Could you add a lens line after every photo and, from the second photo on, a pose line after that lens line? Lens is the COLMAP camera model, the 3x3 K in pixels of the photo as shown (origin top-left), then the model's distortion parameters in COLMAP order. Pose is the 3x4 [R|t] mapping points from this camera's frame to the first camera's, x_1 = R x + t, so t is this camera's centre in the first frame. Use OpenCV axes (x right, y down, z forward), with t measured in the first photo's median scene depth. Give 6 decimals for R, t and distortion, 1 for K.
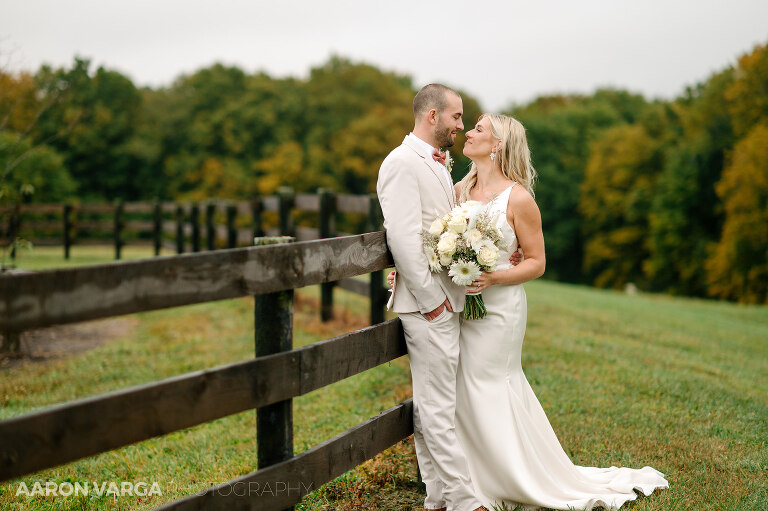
lens RADIAL K [[1707.5, 0, 384.0], [0, 1707.5, 255.5], [0, 0, 1]] dist [-0.019068, -0.159534]
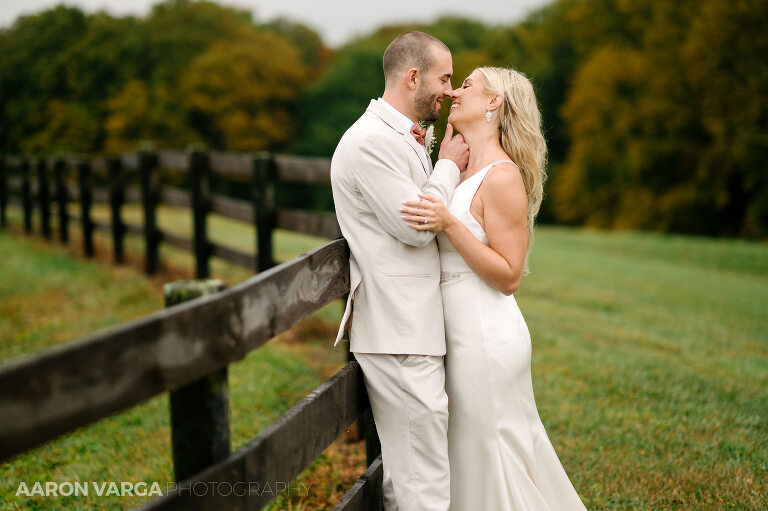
lens RADIAL K [[1707.5, 0, 384.0], [0, 1707.5, 255.5], [0, 0, 1]] dist [-0.019068, -0.159534]
pose [[0.995263, -0.044431, 0.086467, -0.026095], [0.041001, 0.998316, 0.041050, -0.023749], [-0.088145, -0.037310, 0.995409, 0.191849]]
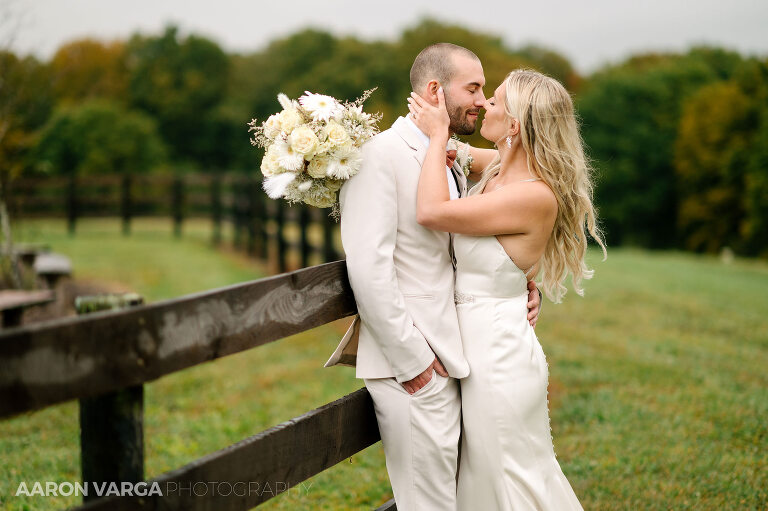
lens RADIAL K [[1707.5, 0, 384.0], [0, 1707.5, 255.5], [0, 0, 1]] dist [-0.019068, -0.159534]
pose [[0.998478, -0.007899, -0.054588, 0.034801], [0.009111, 0.999717, 0.021989, -0.019993], [0.054399, -0.022453, 0.998267, 0.218984]]
